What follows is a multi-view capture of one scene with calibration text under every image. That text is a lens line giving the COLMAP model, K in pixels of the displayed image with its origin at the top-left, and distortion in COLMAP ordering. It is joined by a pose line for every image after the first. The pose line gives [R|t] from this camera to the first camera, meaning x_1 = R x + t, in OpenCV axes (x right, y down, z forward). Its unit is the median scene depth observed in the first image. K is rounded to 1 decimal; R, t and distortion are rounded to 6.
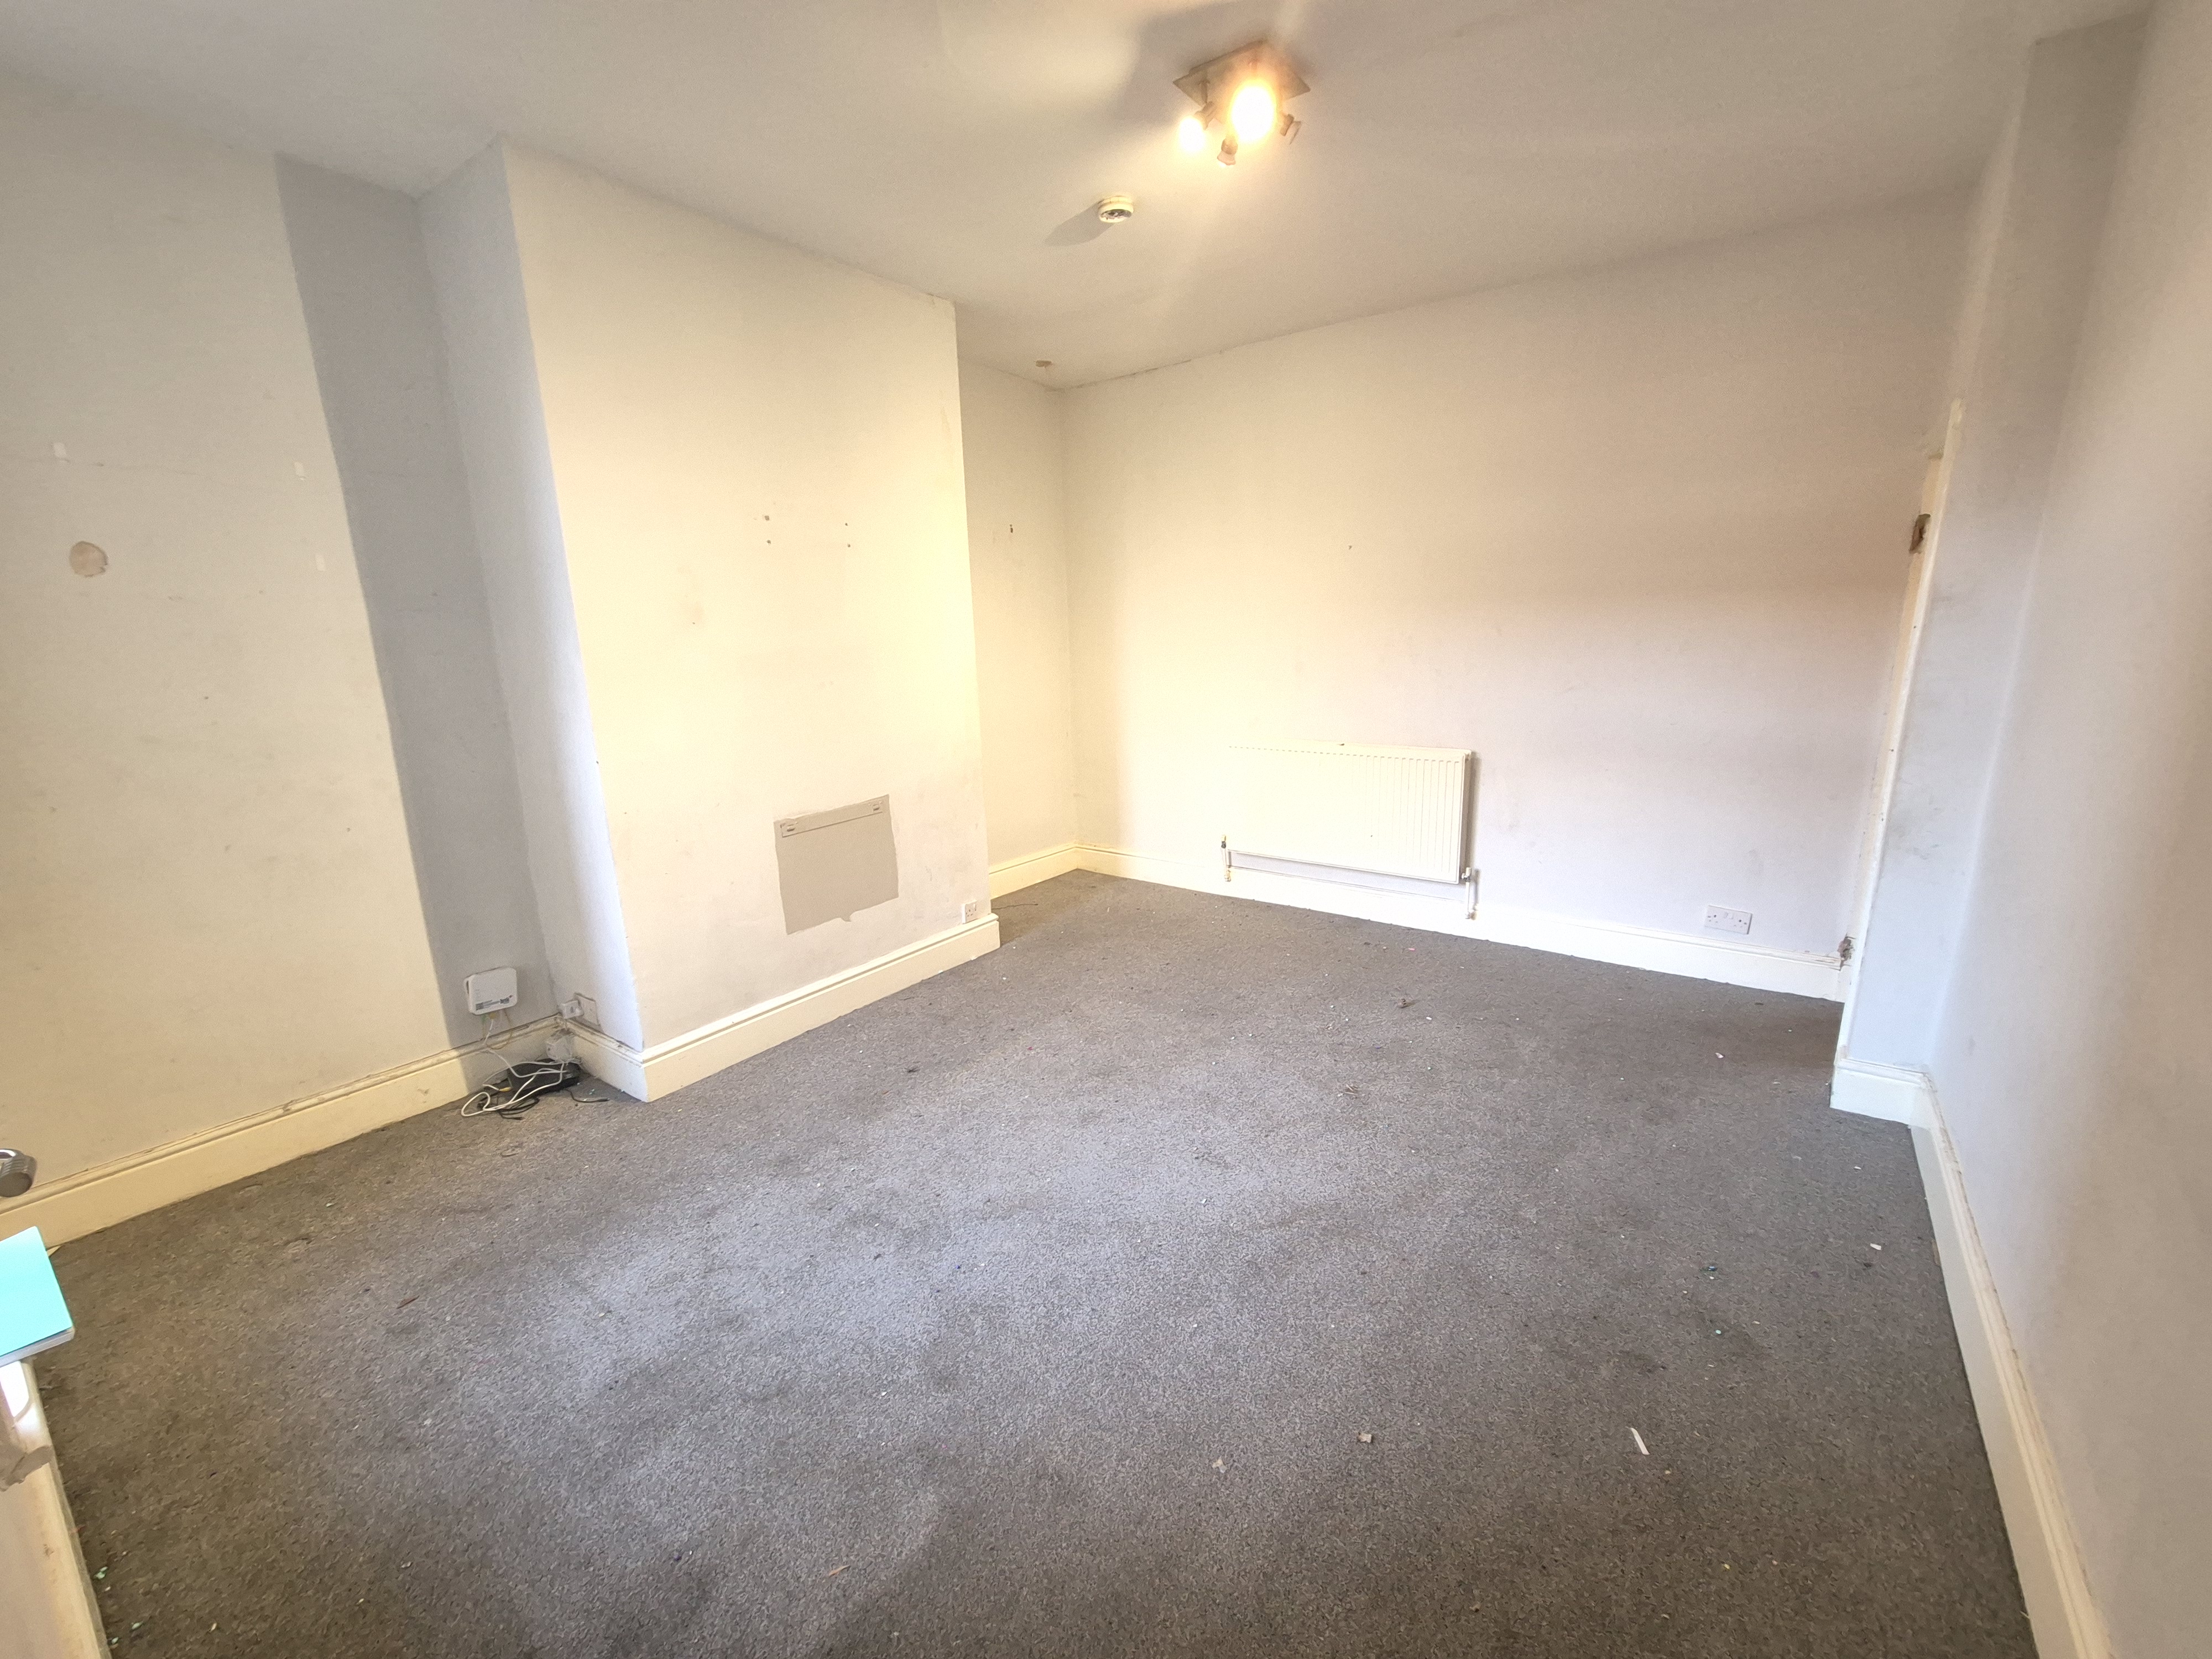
lens RADIAL K [[918.5, 0, 1110.1], [0, 918.5, 843.6], [0, 0, 1]] dist [-0.001690, -0.000046]
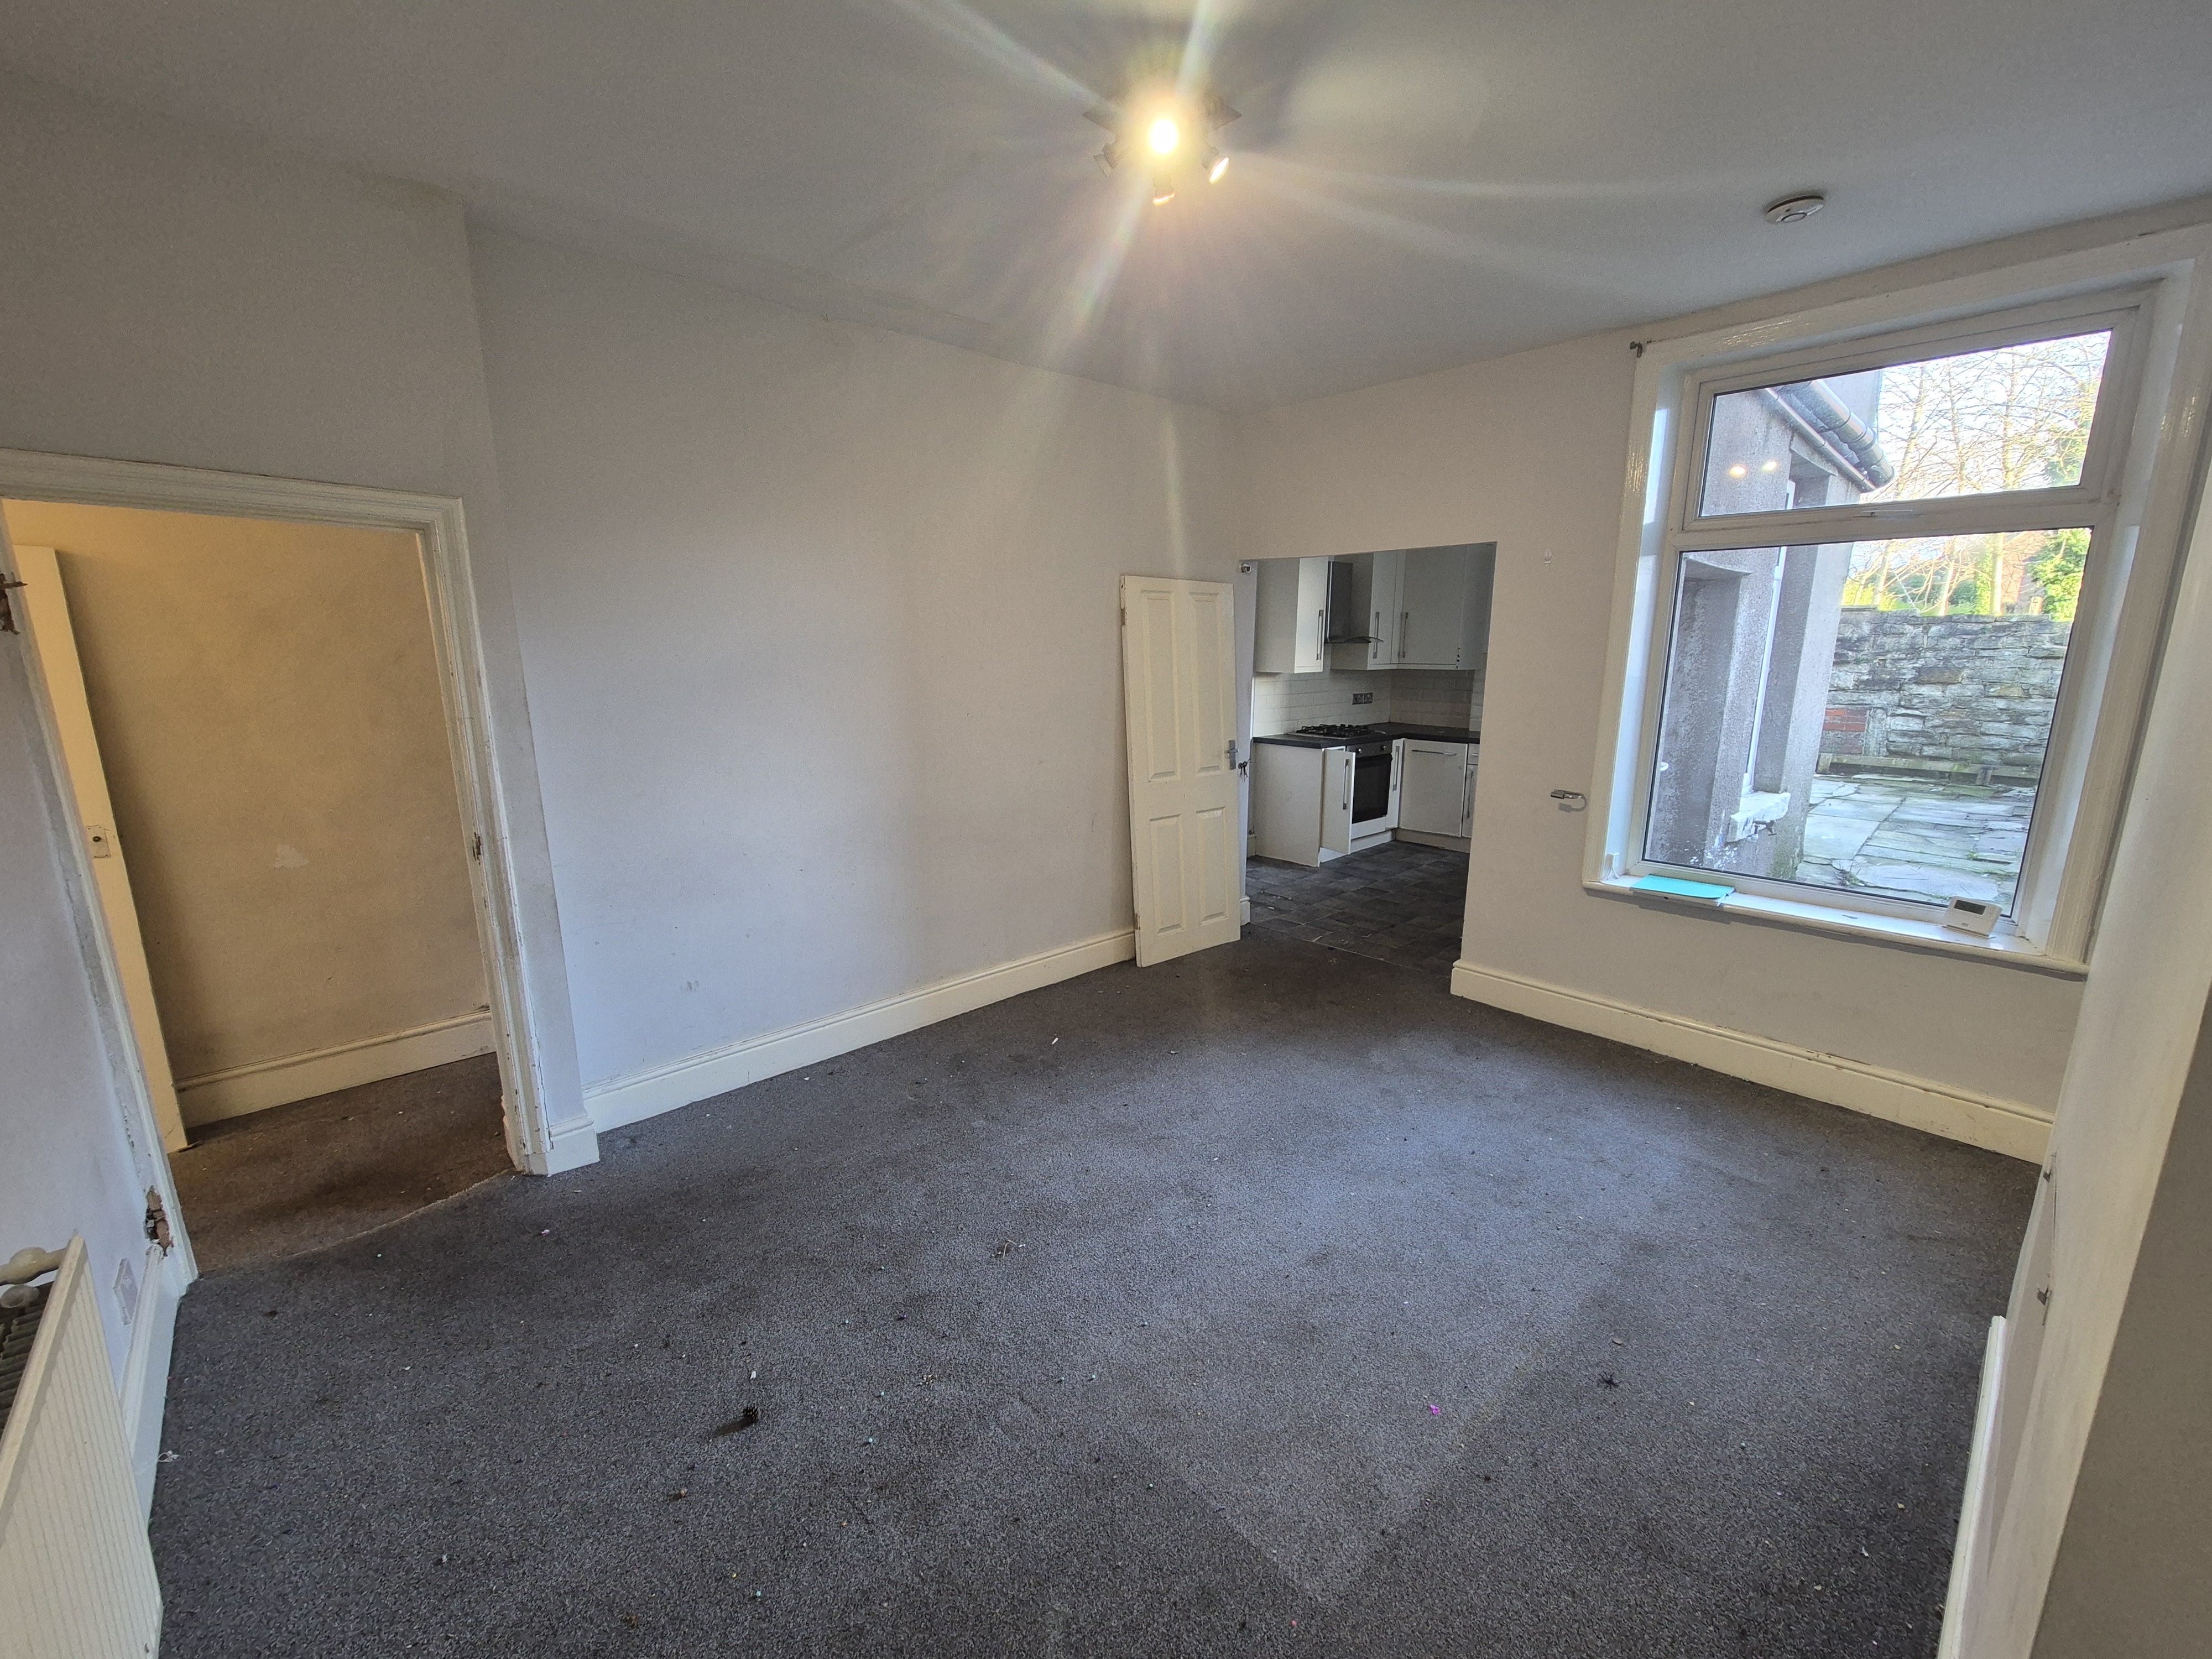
lens RADIAL K [[893.8, 0, 1111.9], [0, 893.8, 835.9], [0, 0, 1]] dist [-0.001570, -0.000524]
pose [[-0.981780, -0.013891, 0.189514, 0.016320], [0.069801, 0.901240, 0.427662, -0.422420], [-0.176738, 0.433098, -0.883850, 1.558589]]
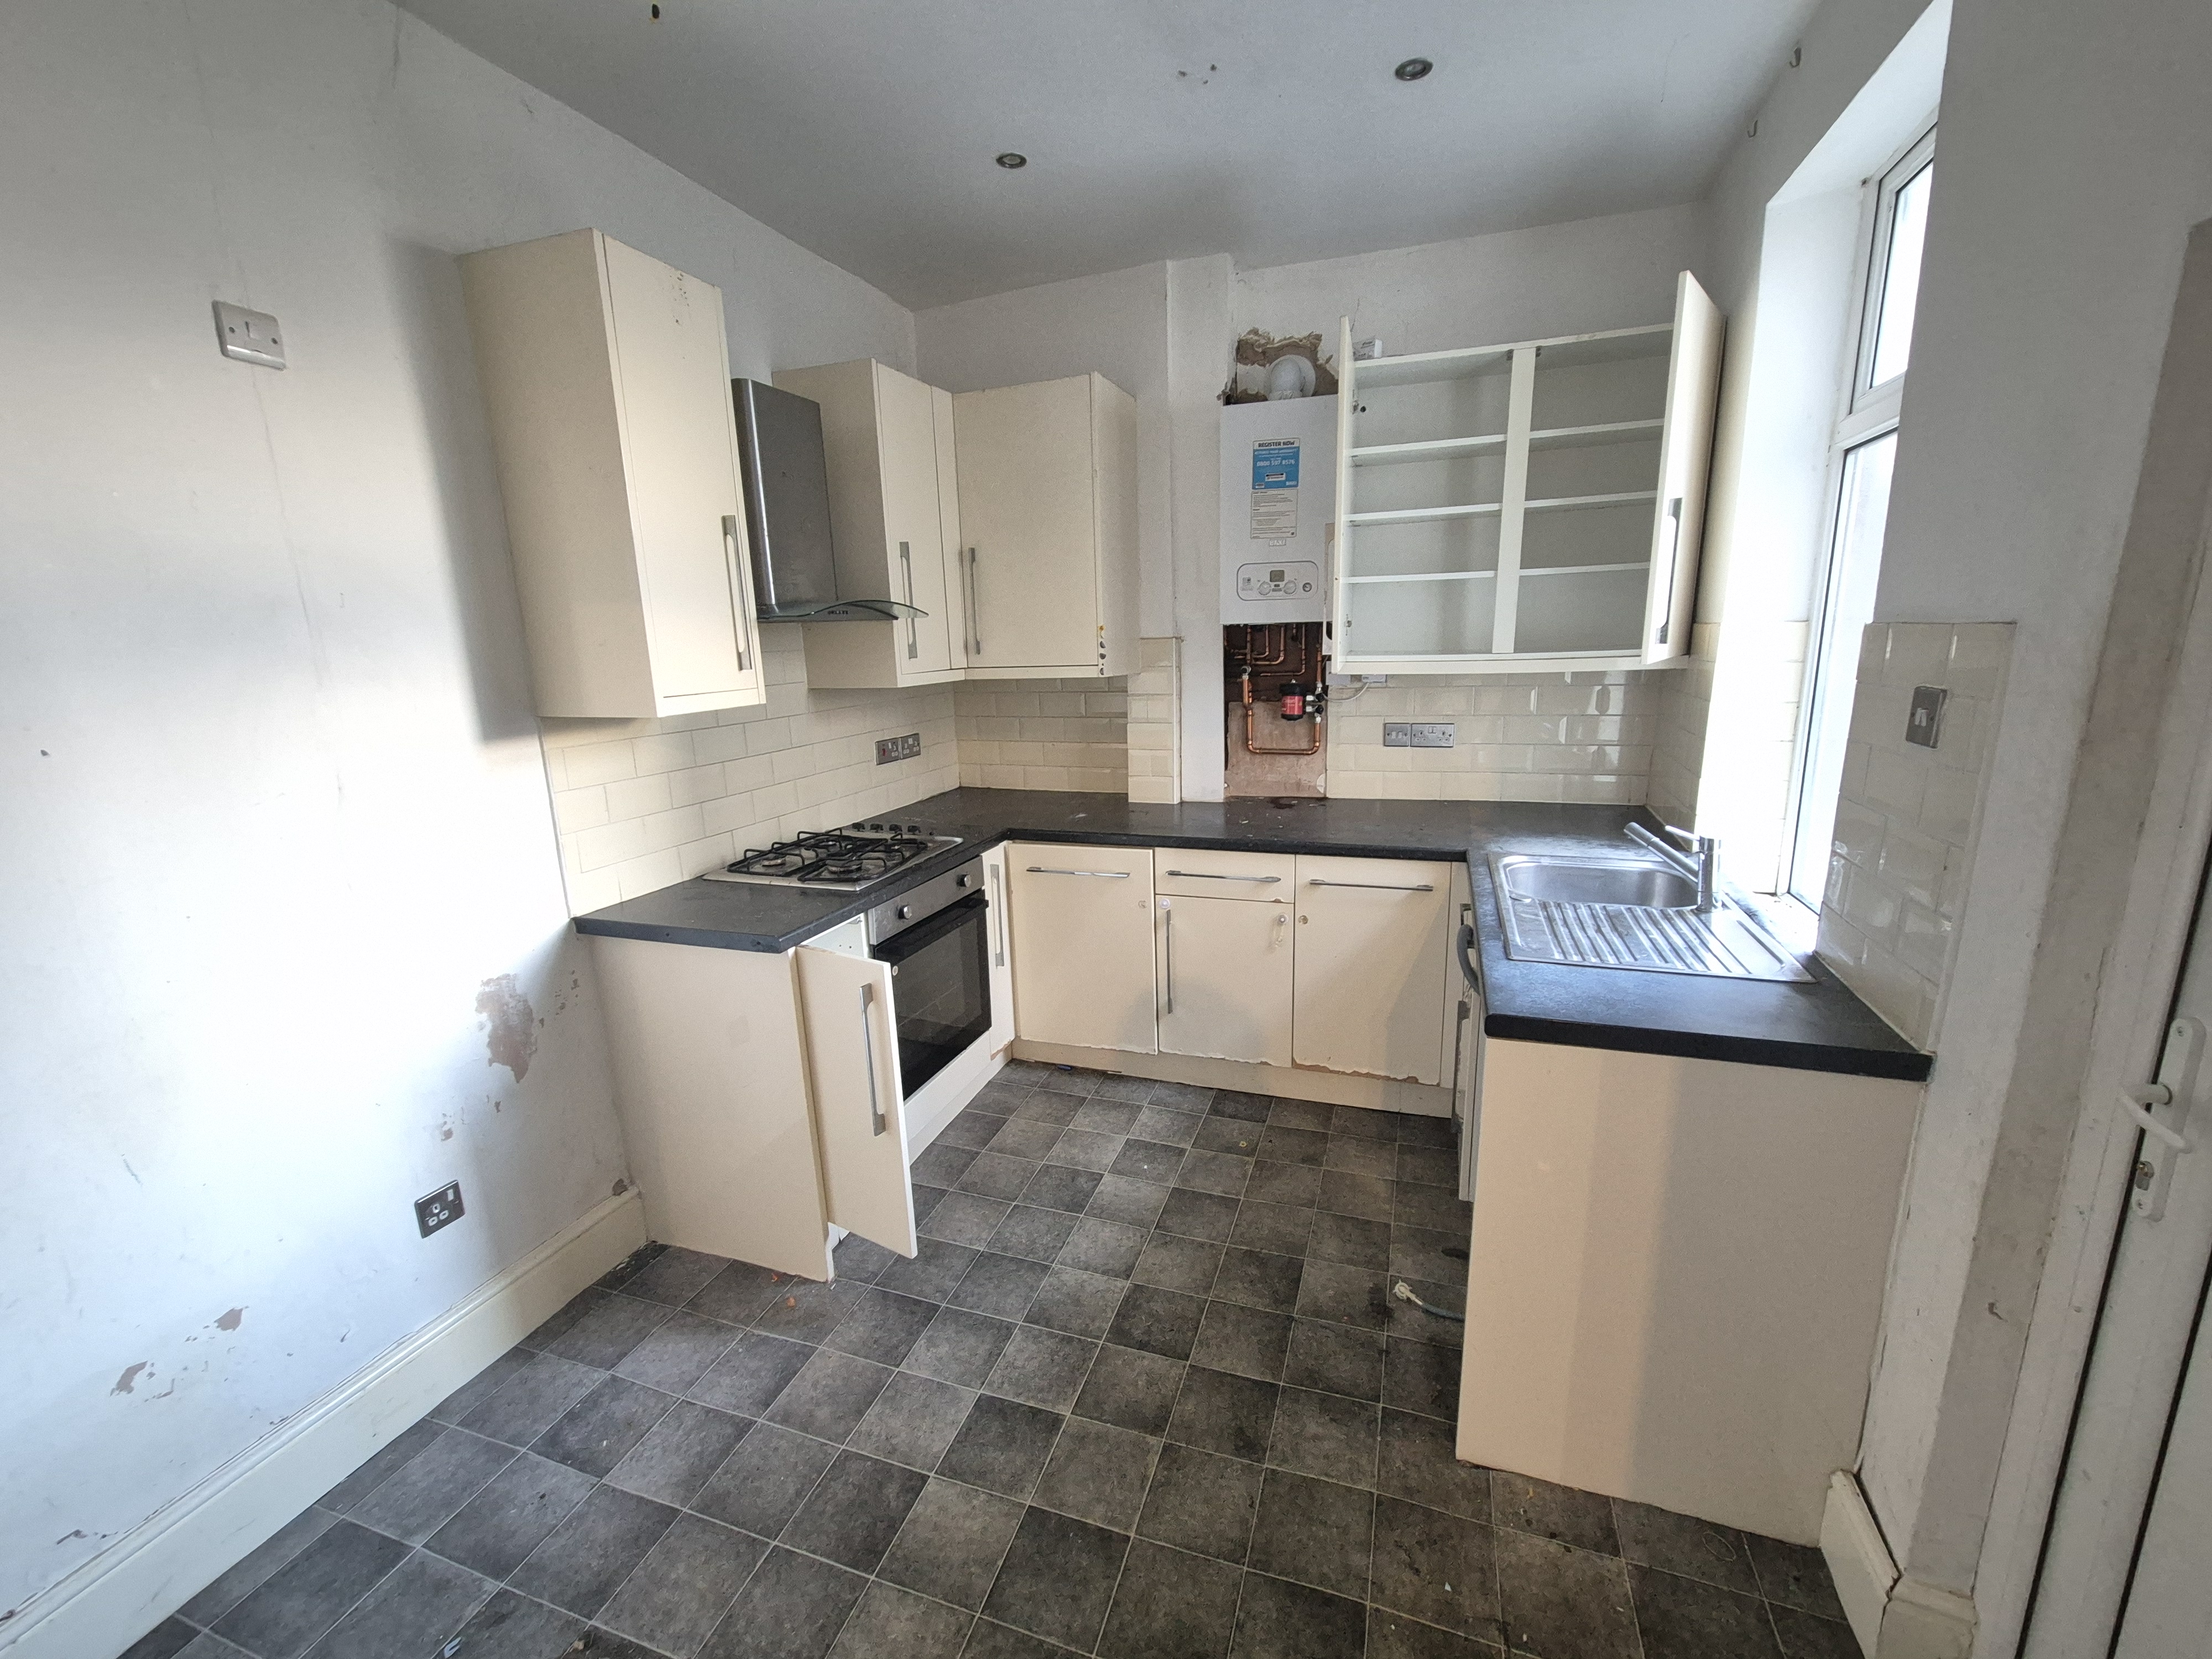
lens RADIAL K [[918.5, 0, 1110.1], [0, 918.5, 843.6], [0, 0, 1]] dist [-0.001690, -0.000046]
pose [[-0.955211, 0.117227, -0.271718, -0.131270], [-0.016186, 0.896121, 0.443514, -0.027003], [0.295484, 0.428047, -0.854087, 0.050553]]
